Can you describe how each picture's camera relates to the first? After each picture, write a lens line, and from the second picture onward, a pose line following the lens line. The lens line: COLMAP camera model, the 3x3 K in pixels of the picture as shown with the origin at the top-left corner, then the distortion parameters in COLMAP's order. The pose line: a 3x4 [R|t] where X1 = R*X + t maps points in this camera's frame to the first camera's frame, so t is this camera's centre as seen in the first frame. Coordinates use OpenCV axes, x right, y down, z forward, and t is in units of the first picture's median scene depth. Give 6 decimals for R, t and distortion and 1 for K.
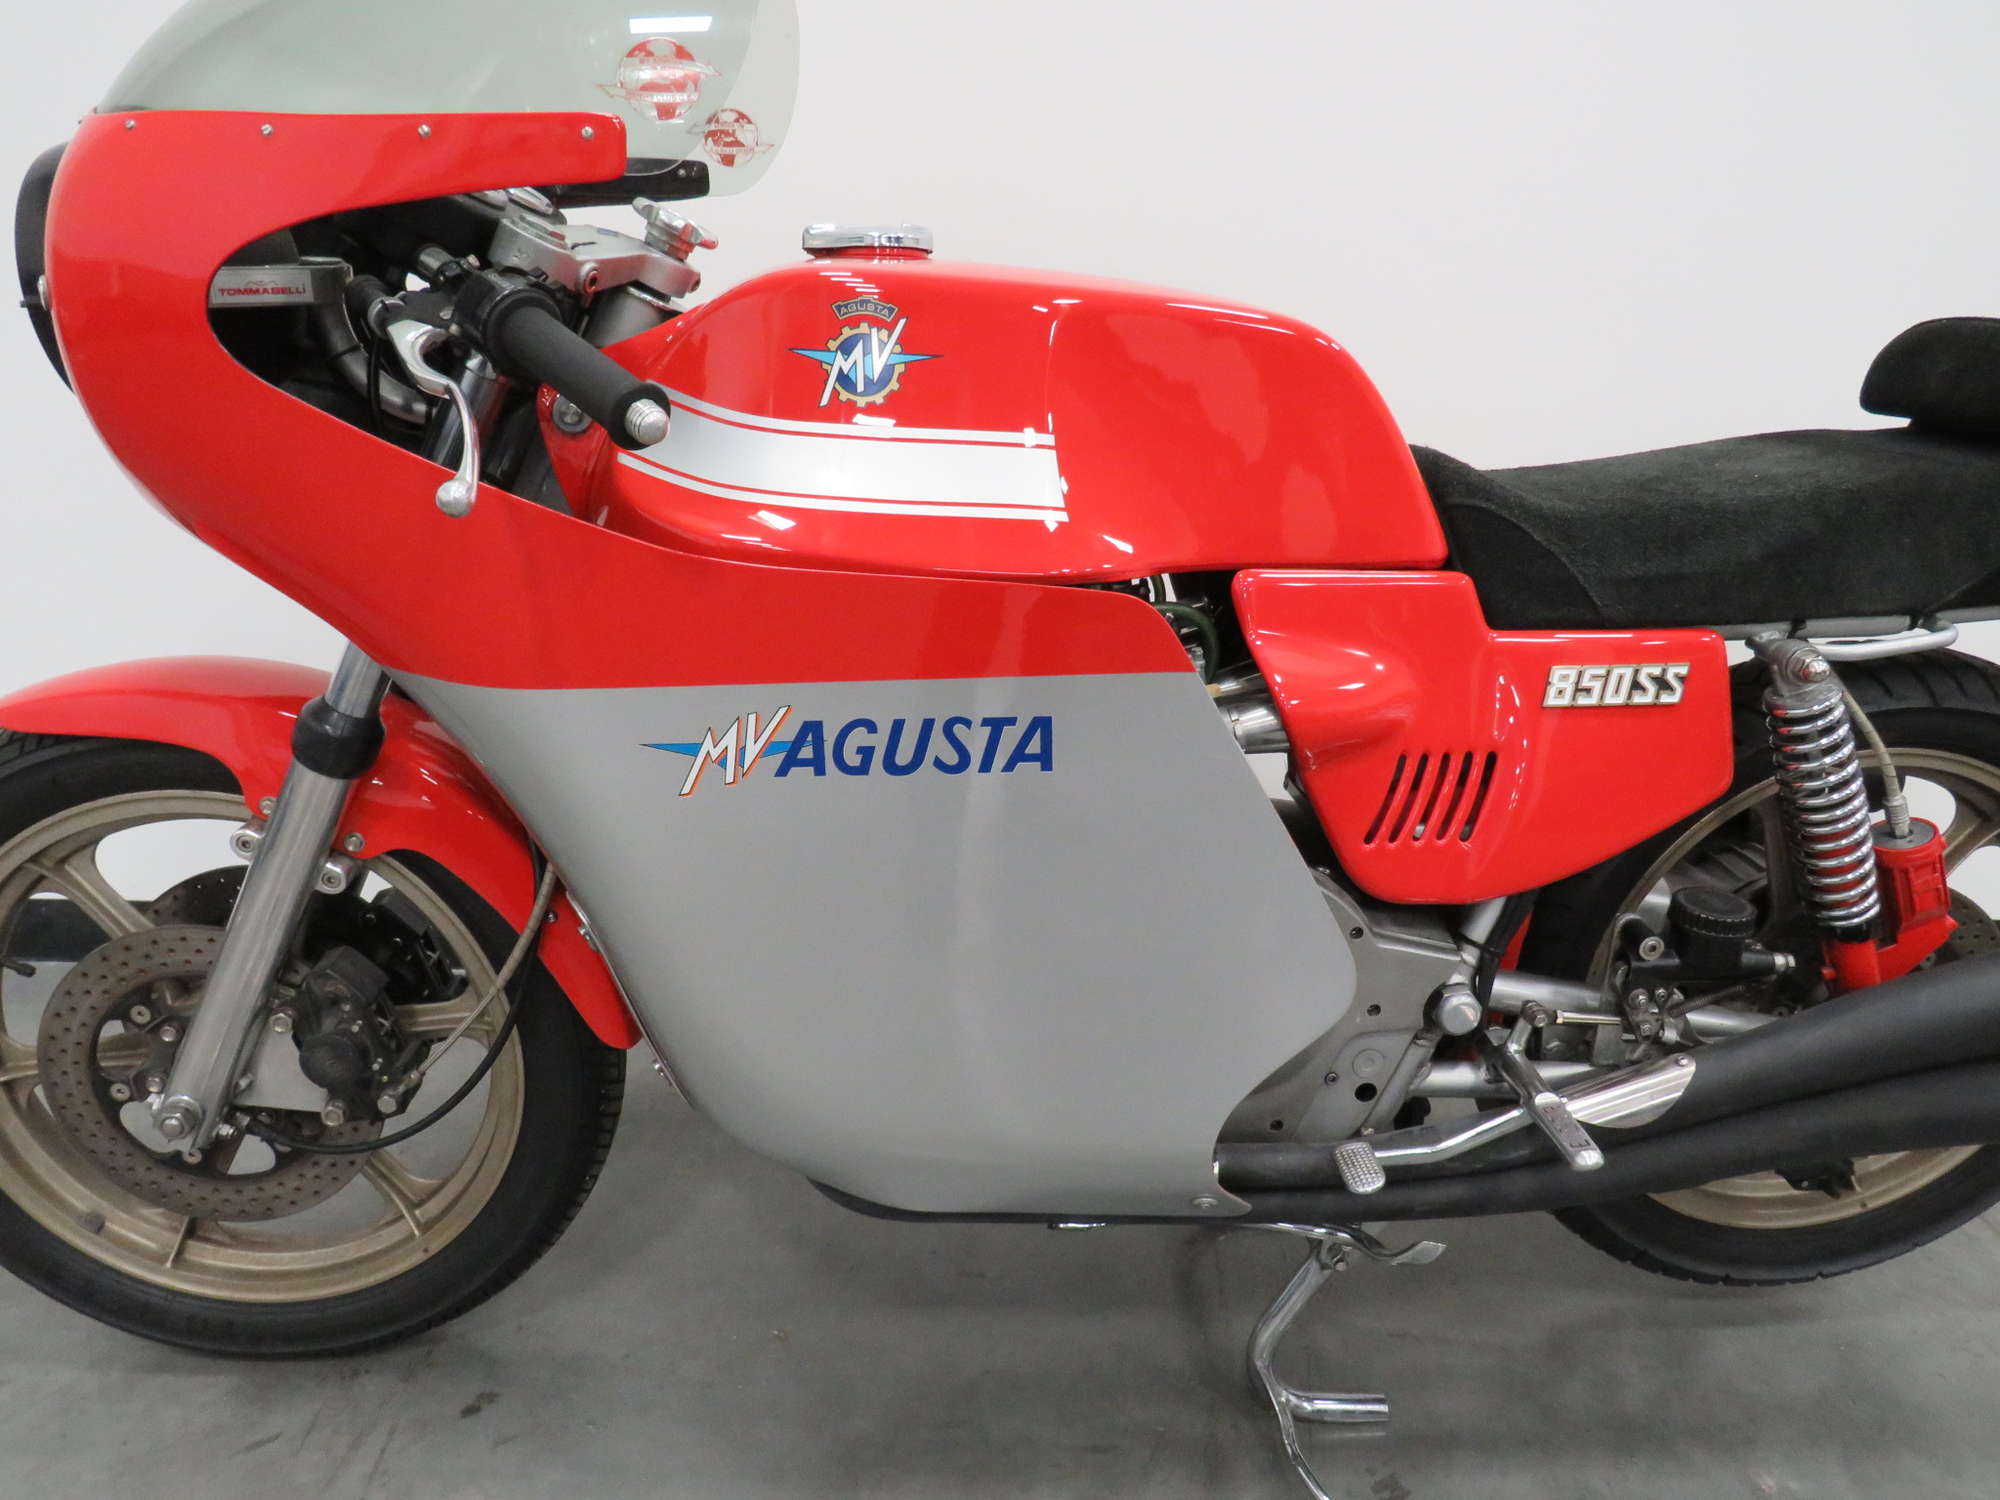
lens RADIAL K [[1436.4, 0, 990.8], [0, 1436.4, 752.5], [0, 0, 1]] dist [-0.044978, 0.026219]
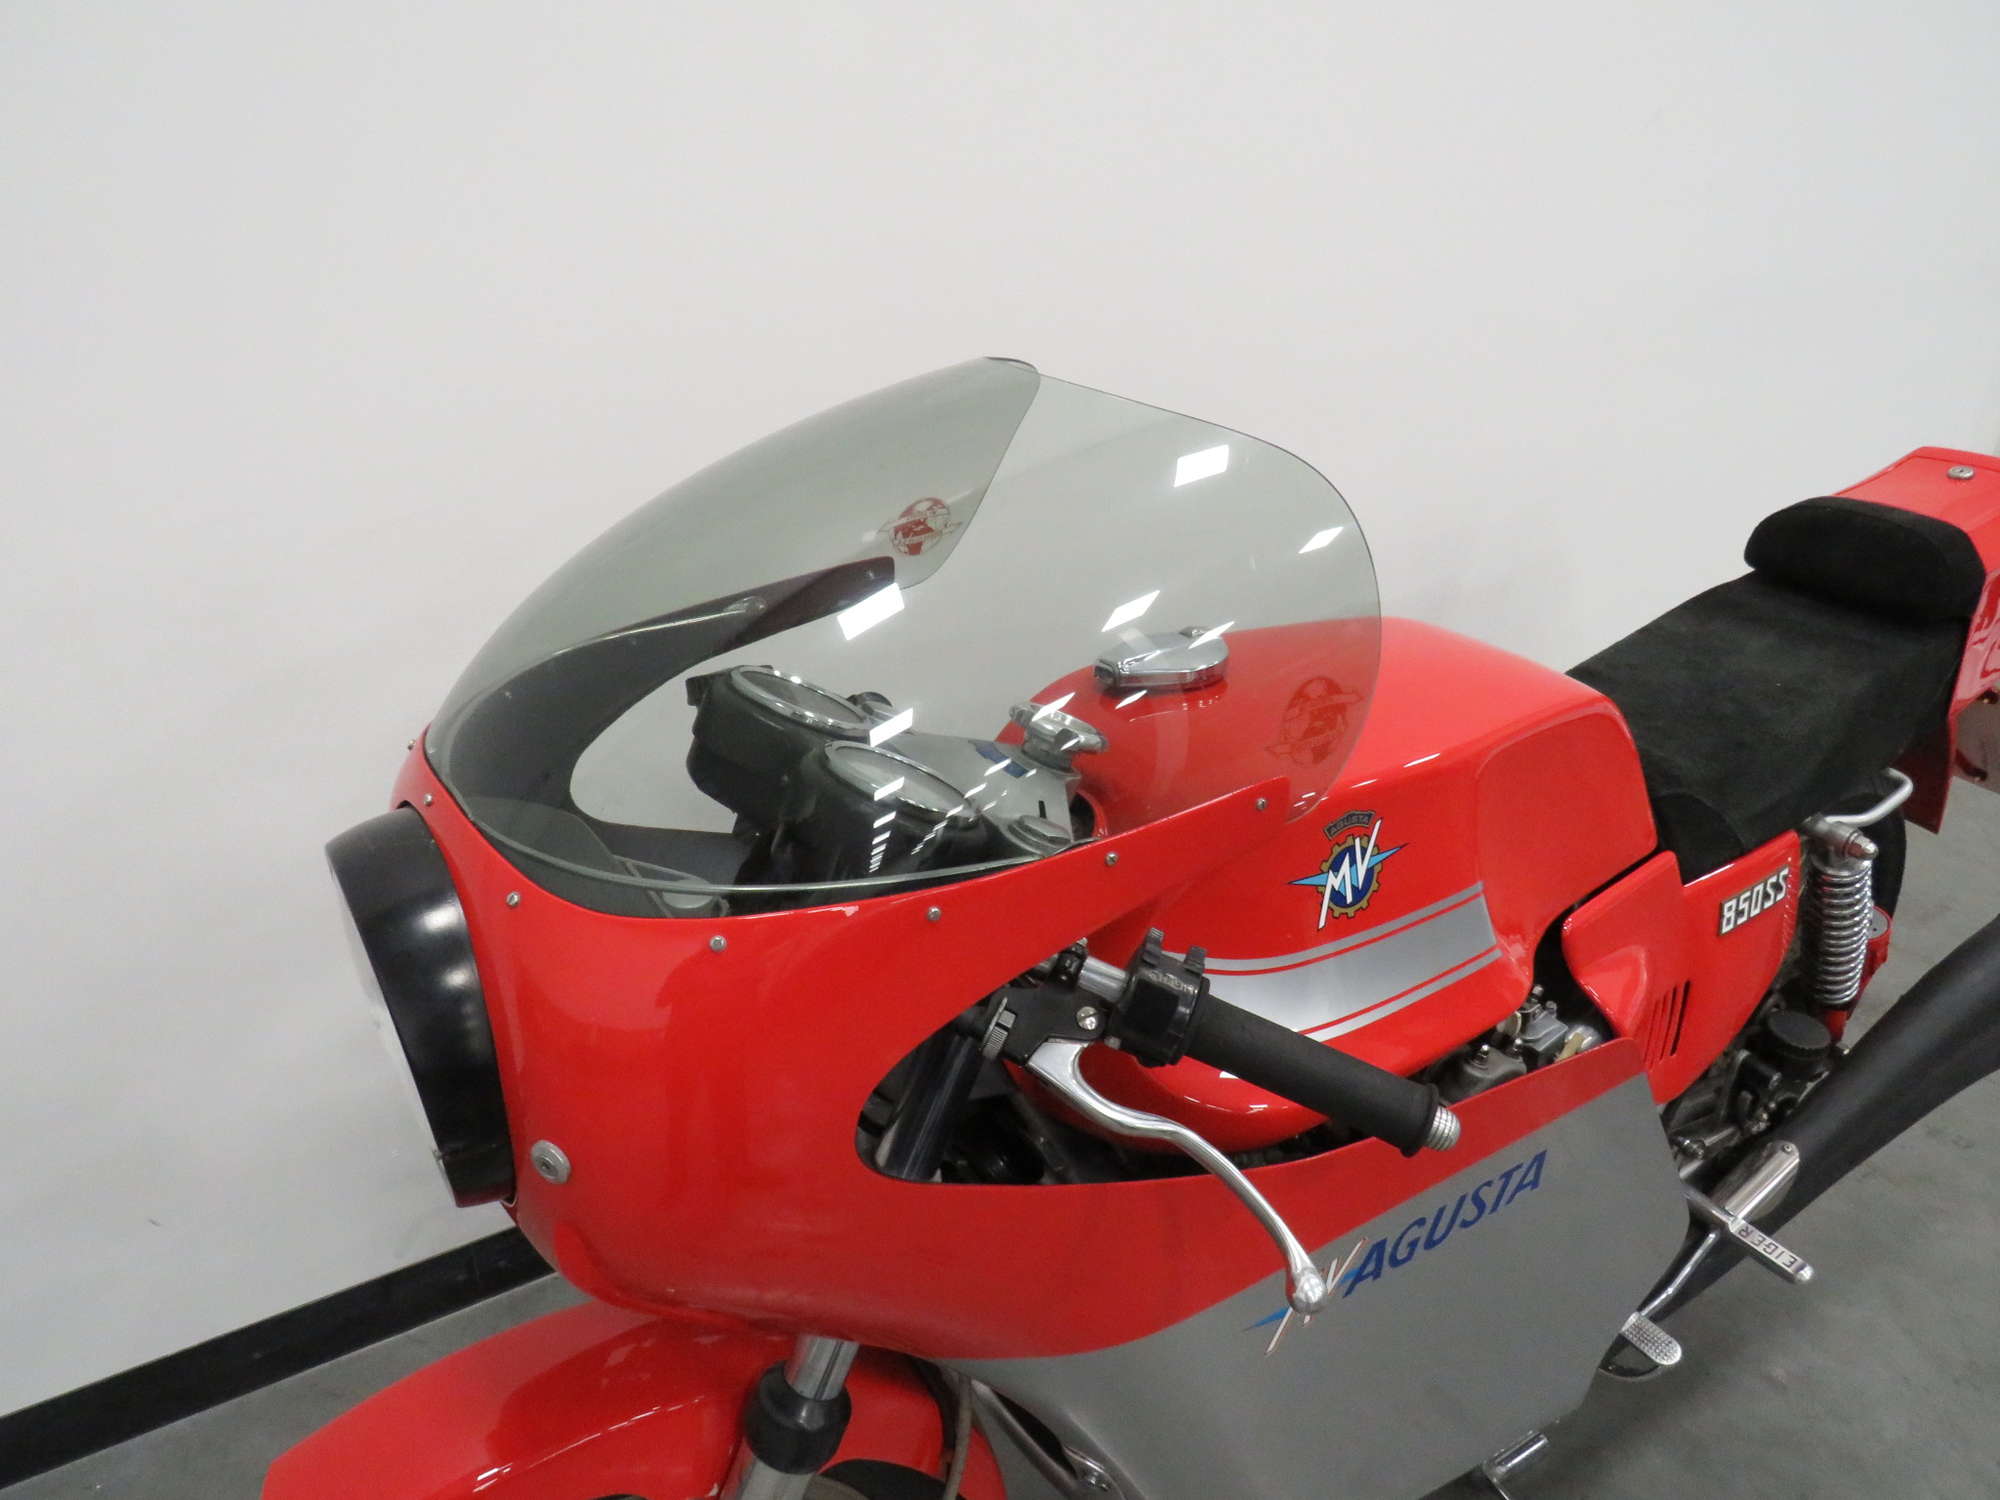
lens RADIAL K [[1455.4, 0, 997.8], [0, 1455.4, 754.1], [0, 0, 1]] dist [-0.044862, 0.008005]
pose [[0.862551, -0.247961, 0.441045, -0.621750], [0.177680, 0.964610, 0.194827, -0.516441], [-0.473746, -0.089683, 0.876083, 0.241734]]
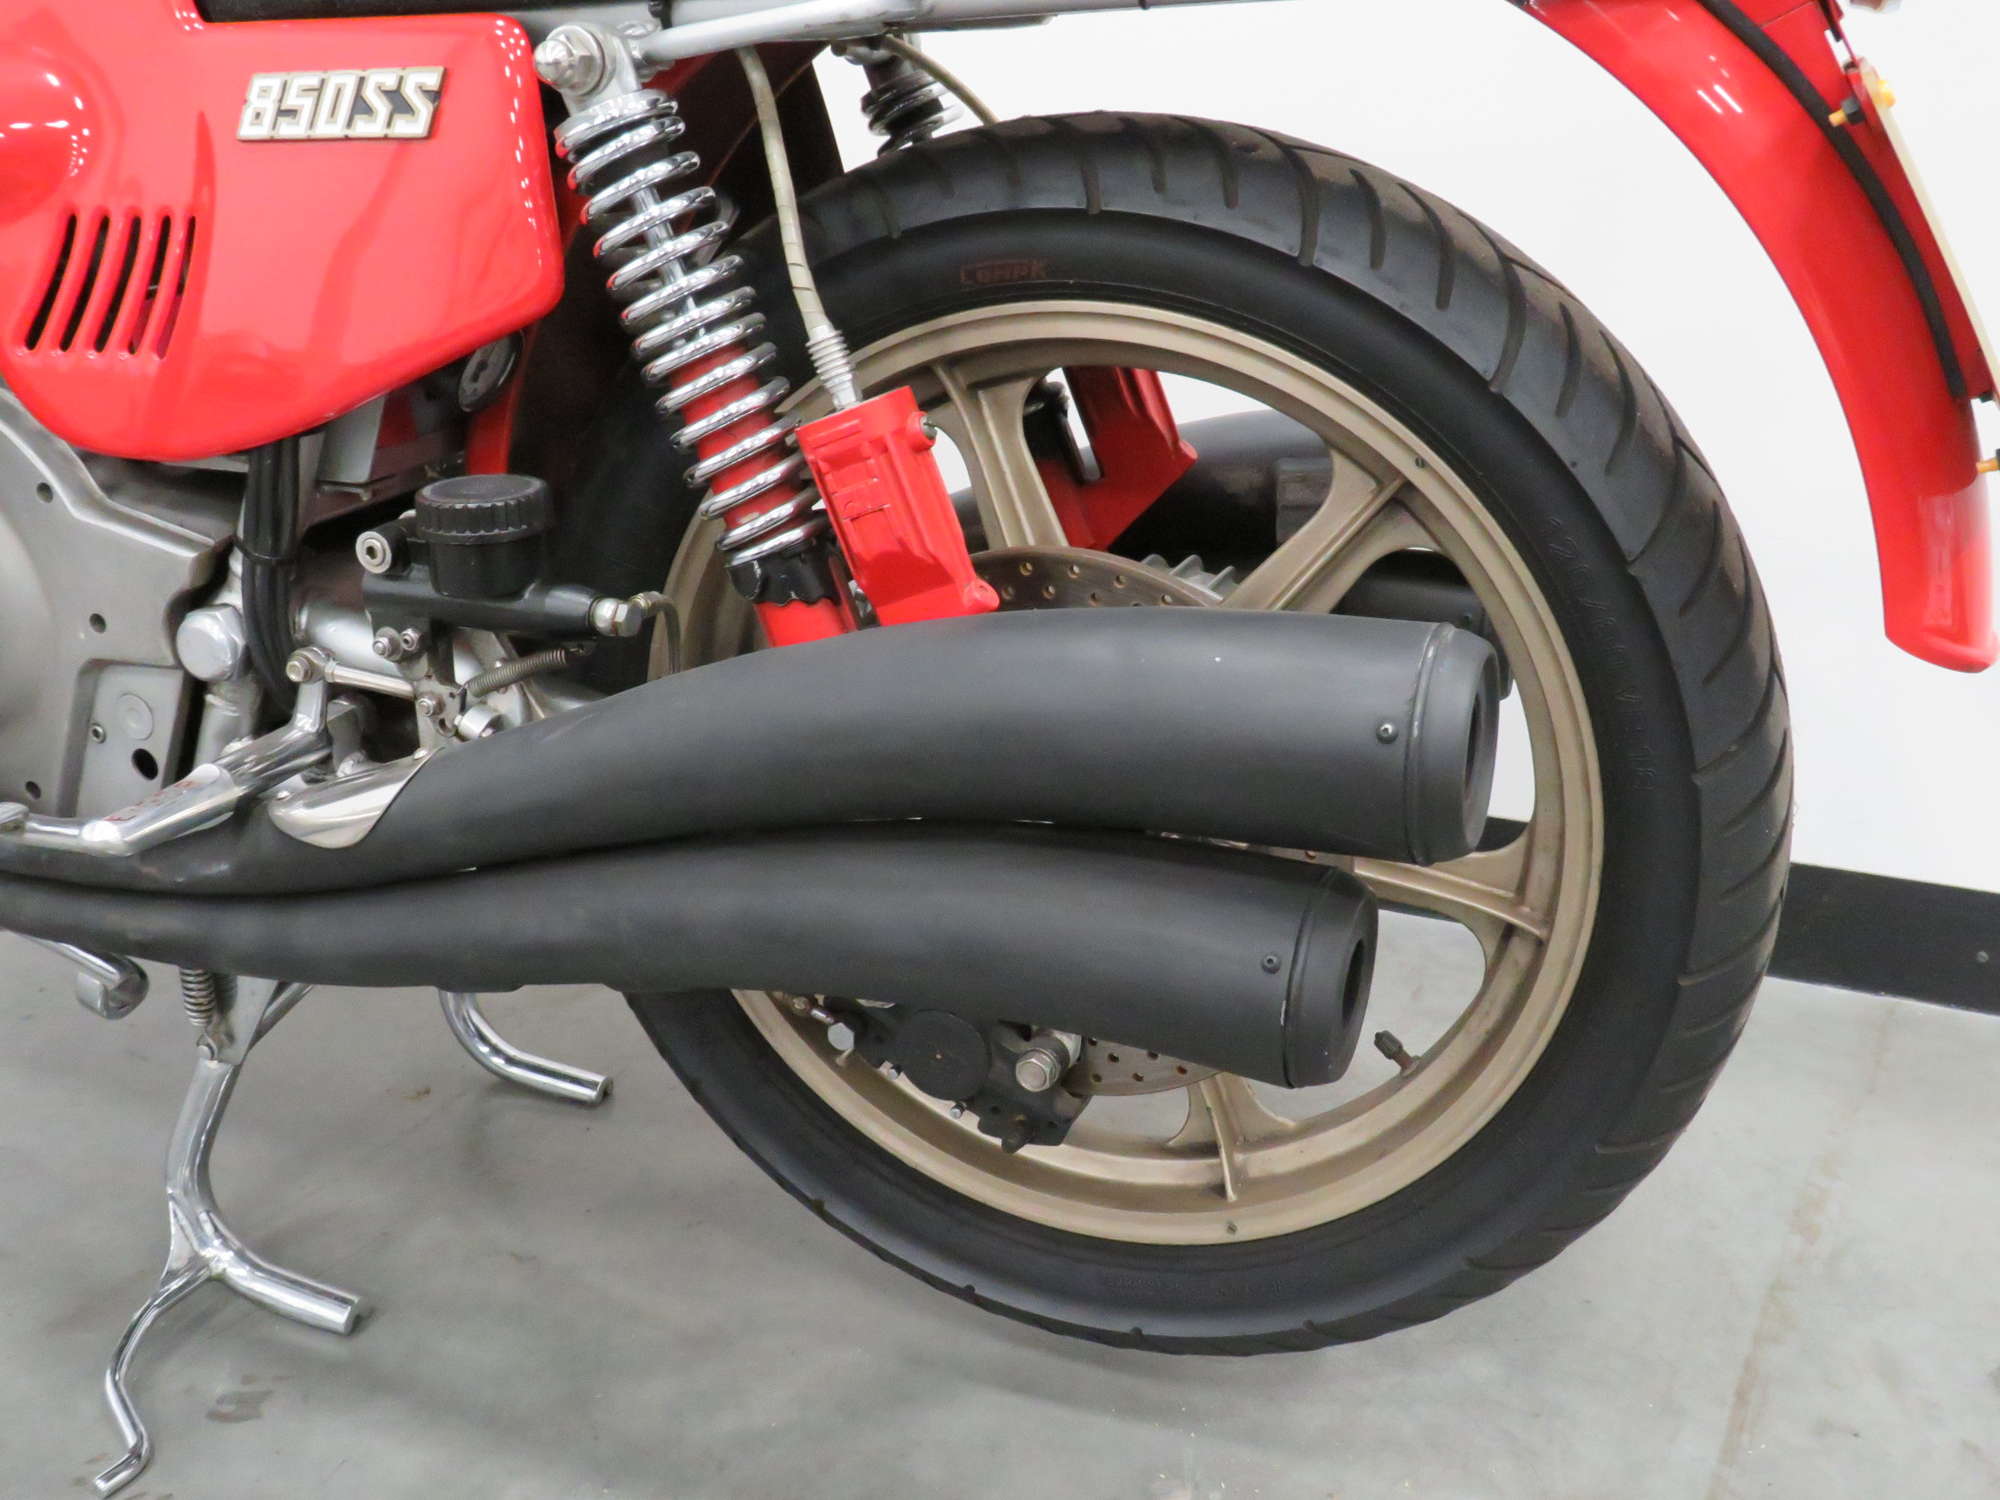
lens RADIAL K [[2009.3, 0, 1000.0], [0, 2009.3, 750.0], [0, 0, 1]] dist [-0.052280, -0.003854]
pose [[0.901606, 0.128733, -0.412958, 1.069825], [-0.121940, 0.991610, 0.042890, 0.153149], [0.415015, 0.011686, 0.909740, 0.348653]]
